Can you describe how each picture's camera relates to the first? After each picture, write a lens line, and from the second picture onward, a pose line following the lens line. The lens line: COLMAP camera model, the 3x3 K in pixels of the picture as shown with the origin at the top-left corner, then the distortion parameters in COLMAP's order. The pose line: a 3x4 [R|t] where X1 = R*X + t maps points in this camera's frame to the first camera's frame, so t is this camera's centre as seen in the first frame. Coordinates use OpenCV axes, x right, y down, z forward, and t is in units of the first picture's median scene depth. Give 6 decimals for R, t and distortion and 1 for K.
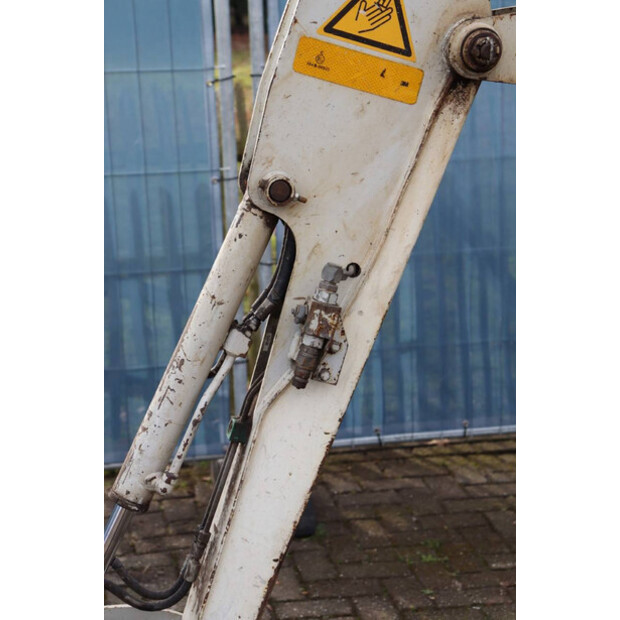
lens RADIAL K [[1452.7, 0, 308.8], [0, 1452.7, 308.9], [0, 0, 1]] dist [0.435161, 0.000000]
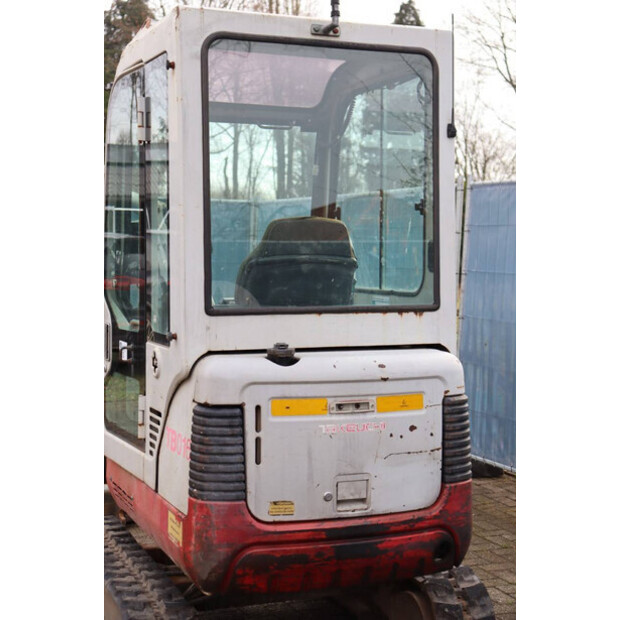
lens RADIAL K [[1104.2, 0, 303.3], [0, 1104.2, 309.9], [0, 0, 1]] dist [0.238320, 0.000000]
pose [[0.222703, 0.082267, -0.971409, 3.193879], [-0.244666, 0.969259, 0.025993, -0.190340], [0.943685, 0.231882, 0.235985, 0.821431]]
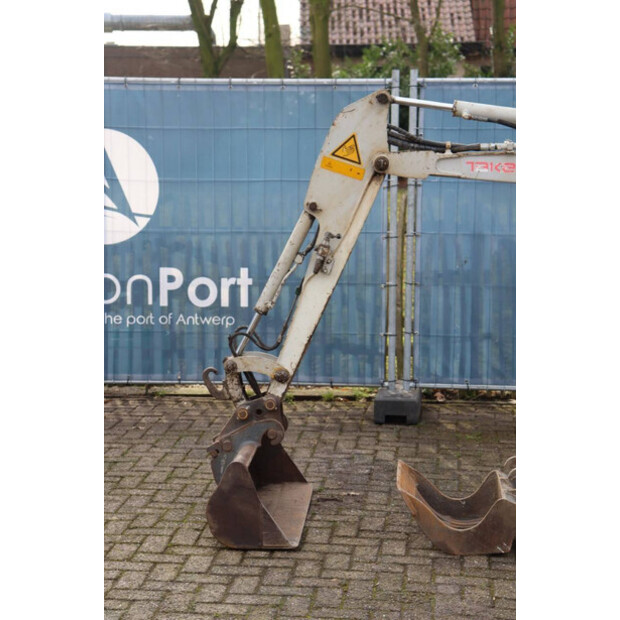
lens RADIAL K [[1452.7, 0, 311.1], [0, 1452.7, 310.7], [0, 0, 1]] dist [0.435161, 0.000000]
pose [[0.959793, 0.067793, -0.272399, 0.779734], [-0.093596, 0.992156, -0.082861, 0.367429], [0.264645, 0.105025, 0.958610, -1.783469]]
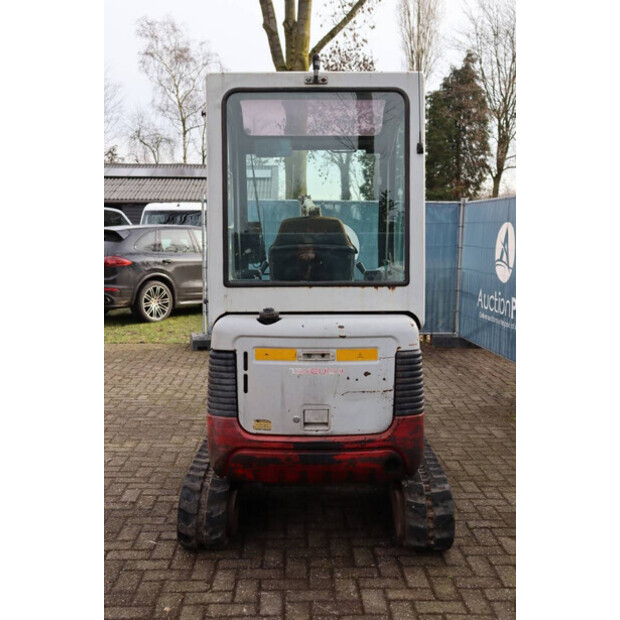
lens RADIAL K [[730.7, 0, 300.7], [0, 730.7, 311.6], [0, 0, 1]] dist [0.023300, 0.000000]
pose [[-0.164365, 0.131148, -0.977642, 3.066582], [-0.226194, 0.959700, 0.166770, -0.351374], [0.960115, 0.248548, -0.128076, 1.444736]]
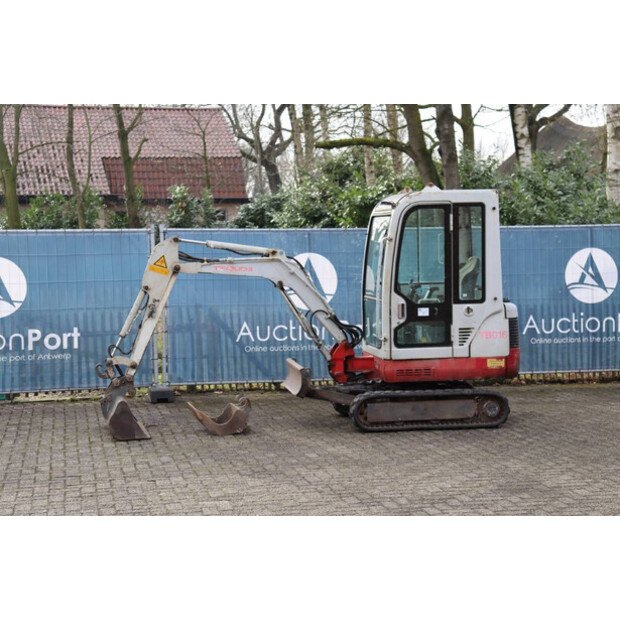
lens RADIAL K [[1200.2, 0, 304.4], [0, 1200.2, 308.1], [0, 0, 1]] dist [0.363939, 0.000000]
pose [[0.999887, 0.011669, 0.009475, 0.629242], [-0.009799, 0.984030, -0.177731, 0.952258], [-0.011398, 0.177618, 0.984034, -4.271443]]
